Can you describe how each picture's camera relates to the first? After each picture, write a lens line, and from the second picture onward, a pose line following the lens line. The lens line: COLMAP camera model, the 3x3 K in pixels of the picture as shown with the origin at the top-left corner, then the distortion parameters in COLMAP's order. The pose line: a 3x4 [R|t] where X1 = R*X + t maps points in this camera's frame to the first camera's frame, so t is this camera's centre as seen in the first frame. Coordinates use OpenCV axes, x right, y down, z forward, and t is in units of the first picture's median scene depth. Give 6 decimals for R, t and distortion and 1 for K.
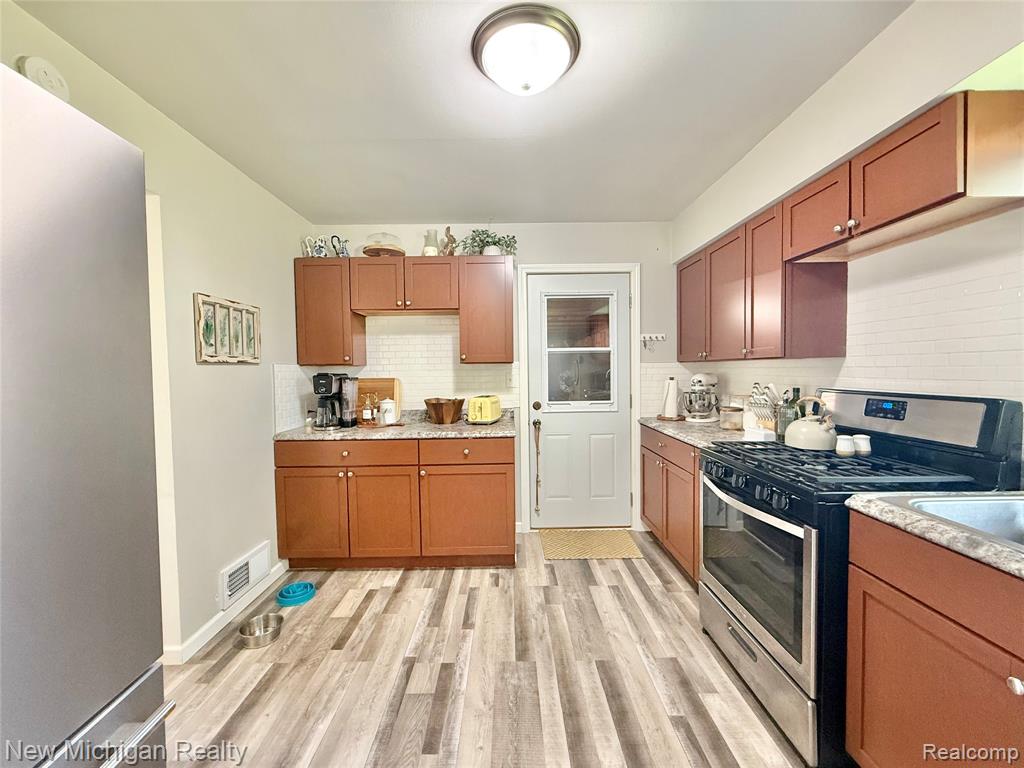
lens RADIAL K [[406.9, 0, 509.6], [0, 406.9, 382.8], [0, 0, 1]] dist [-0.000049, -0.000076]
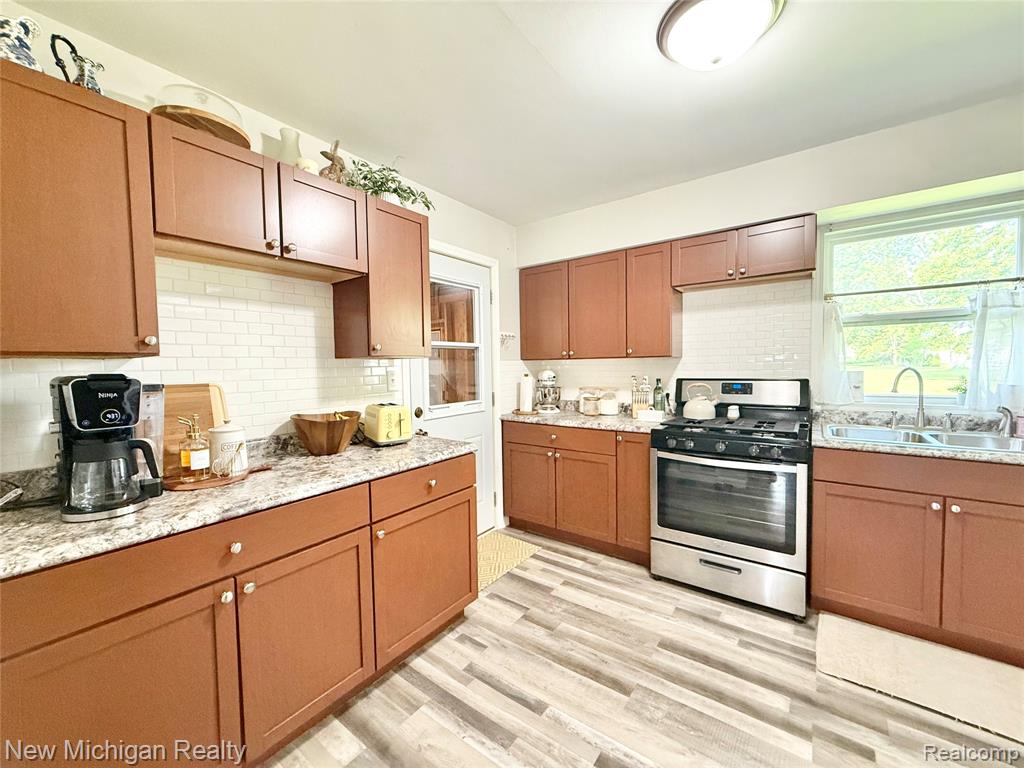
lens RADIAL K [[406.9, 0, 509.6], [0, 406.9, 382.8], [0, 0, 1]] dist [-0.000049, -0.000076]
pose [[0.599460, -0.031759, 0.799775, -0.666154], [0.034921, 0.999299, 0.013508, -0.008950], [-0.799643, 0.019832, 0.600148, 0.545046]]
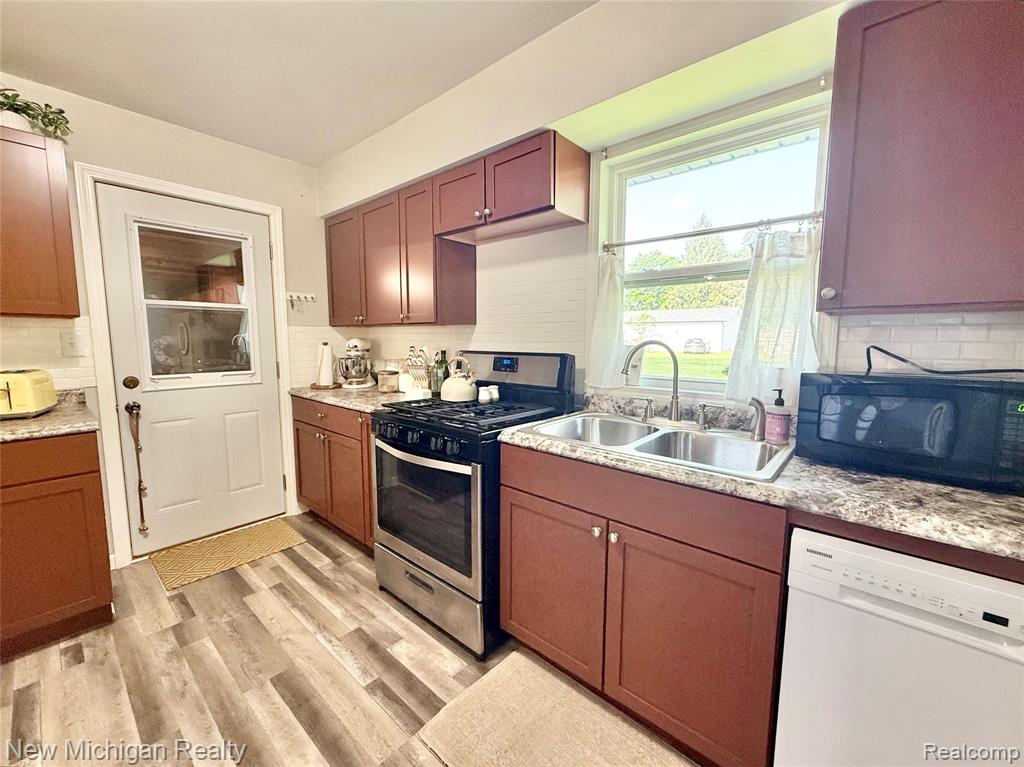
lens RADIAL K [[416.6, 0, 510.6], [0, 416.6, 382.5], [0, 0, 1]] dist [0.001194, 0.000300]
pose [[0.662370, -0.064052, 0.746434, -0.049659], [0.011912, 0.997113, 0.074992, 0.015866], [-0.749082, -0.040780, 0.661221, 0.074266]]
